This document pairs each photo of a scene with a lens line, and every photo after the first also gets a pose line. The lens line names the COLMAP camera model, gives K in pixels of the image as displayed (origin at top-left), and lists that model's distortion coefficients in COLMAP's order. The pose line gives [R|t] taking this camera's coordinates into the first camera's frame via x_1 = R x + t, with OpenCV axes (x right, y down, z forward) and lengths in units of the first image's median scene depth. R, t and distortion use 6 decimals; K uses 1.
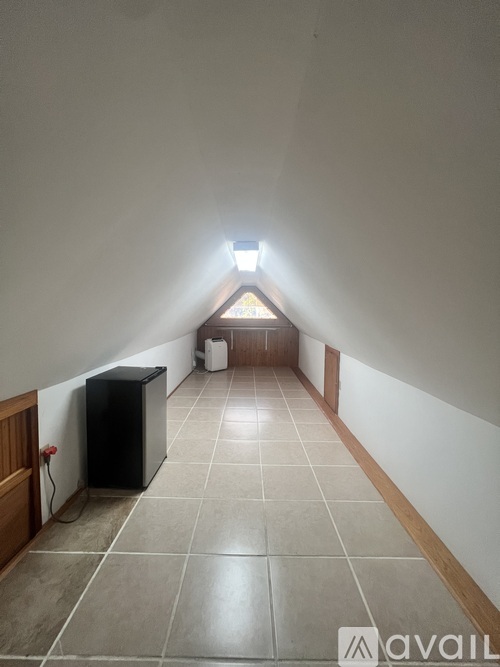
lens RADIAL K [[270.6, 0, 250.0], [0, 270.6, 333.5], [0, 0, 1]] dist [0.000714, 0.000008]
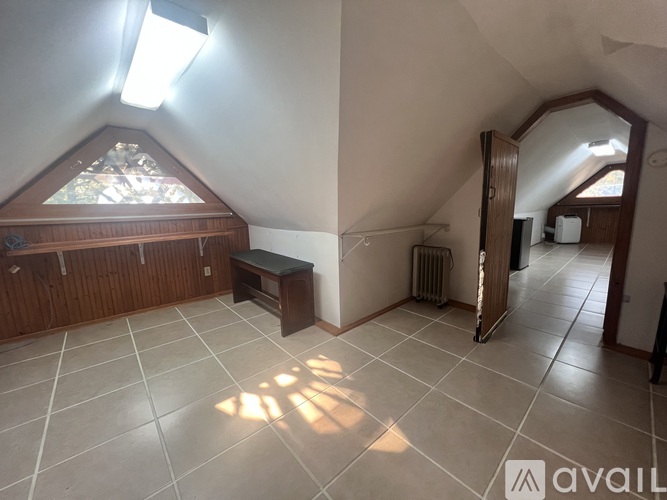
lens RADIAL K [[270.6, 0, 333.5], [0, 270.6, 250.0], [0, 0, 1]] dist [0.000714, 0.000008]
pose [[0.665140, 0.092072, -0.741020, 0.074470], [-0.021969, 0.994352, 0.103830, 0.068493], [0.746395, -0.052782, 0.663407, -0.514631]]
